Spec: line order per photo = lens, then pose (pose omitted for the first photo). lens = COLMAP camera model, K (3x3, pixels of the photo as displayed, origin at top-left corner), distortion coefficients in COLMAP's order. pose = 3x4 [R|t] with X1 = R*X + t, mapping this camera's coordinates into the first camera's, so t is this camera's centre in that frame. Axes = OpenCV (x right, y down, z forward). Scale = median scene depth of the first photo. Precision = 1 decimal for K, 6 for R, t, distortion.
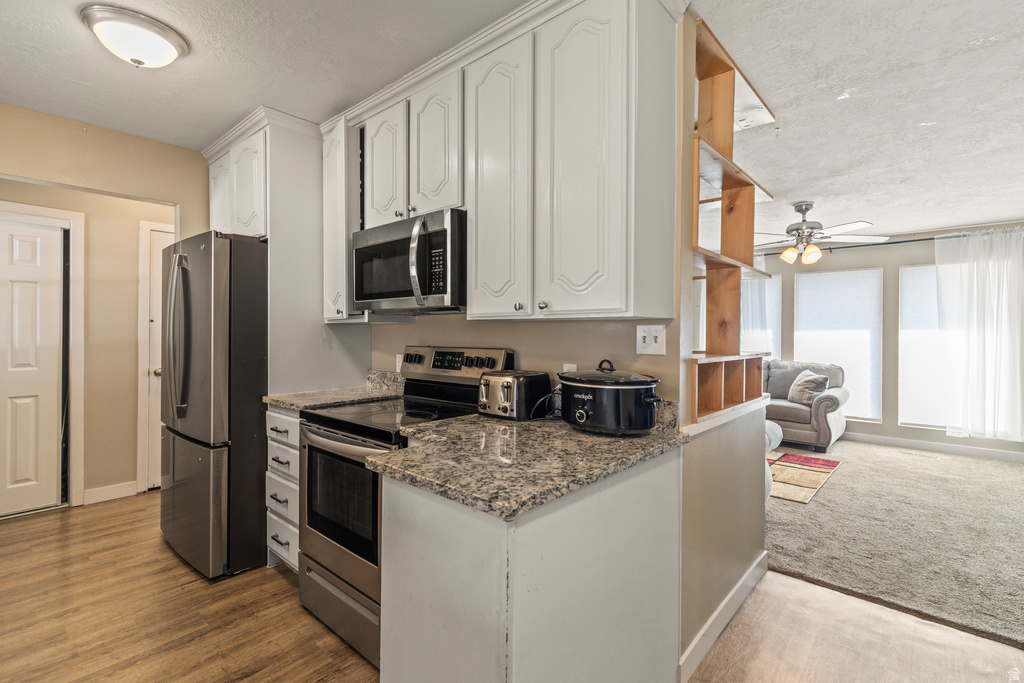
lens RADIAL K [[476.5, 0, 511.3], [0, 476.5, 328.3], [0, 0, 1]] dist [0.000625, 0.000126]
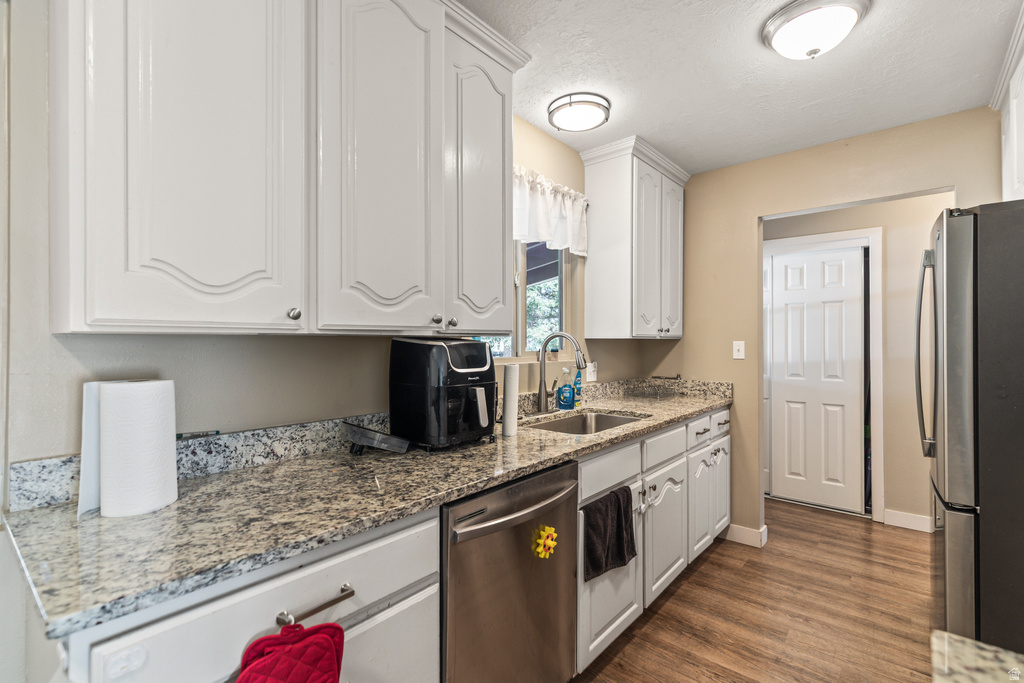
lens RADIAL K [[463.4, 0, 516.5], [0, 463.4, 340.3], [0, 0, 1]] dist [0.007473, 0.000342]
pose [[0.032913, -0.011169, -0.999396, 0.046400], [0.002572, 0.999935, -0.011090, 0.002533], [0.999455, -0.002205, 0.032940, 0.239289]]
